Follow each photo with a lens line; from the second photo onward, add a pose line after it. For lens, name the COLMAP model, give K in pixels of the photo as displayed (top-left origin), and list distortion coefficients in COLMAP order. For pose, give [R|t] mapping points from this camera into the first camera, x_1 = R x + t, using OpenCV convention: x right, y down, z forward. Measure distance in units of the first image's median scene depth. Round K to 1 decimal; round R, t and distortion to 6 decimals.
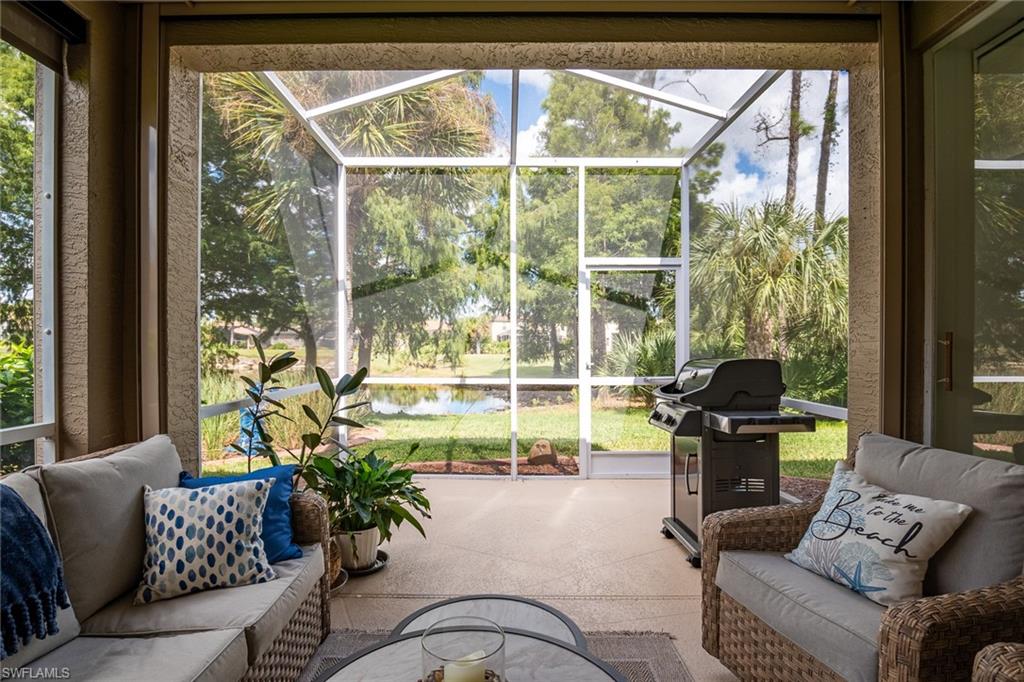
lens RADIAL K [[510.7, 0, 509.4], [0, 510.7, 346.2], [0, 0, 1]] dist [-0.019593, 0.000598]
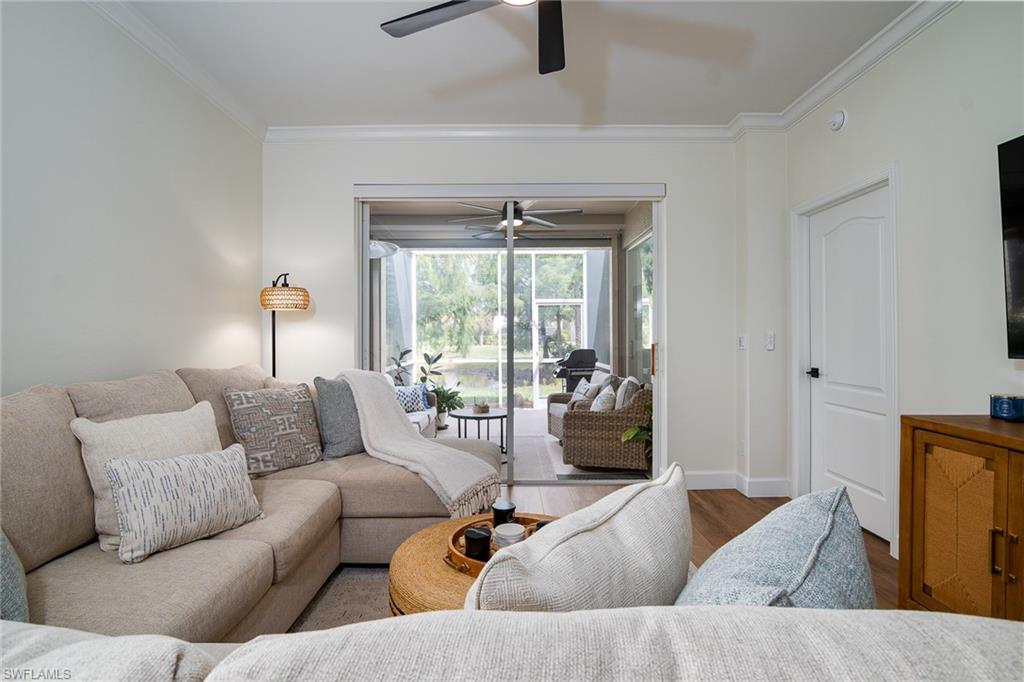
lens RADIAL K [[510.7, 0, 511.6], [0, 510.7, 340.3], [0, 0, 1]] dist [-0.019593, 0.000598]
pose [[0.999973, -0.007214, -0.001055, 0.094024], [0.007223, 0.999940, 0.008270, -0.046960], [0.000995, -0.008278, 0.999965, -1.700729]]
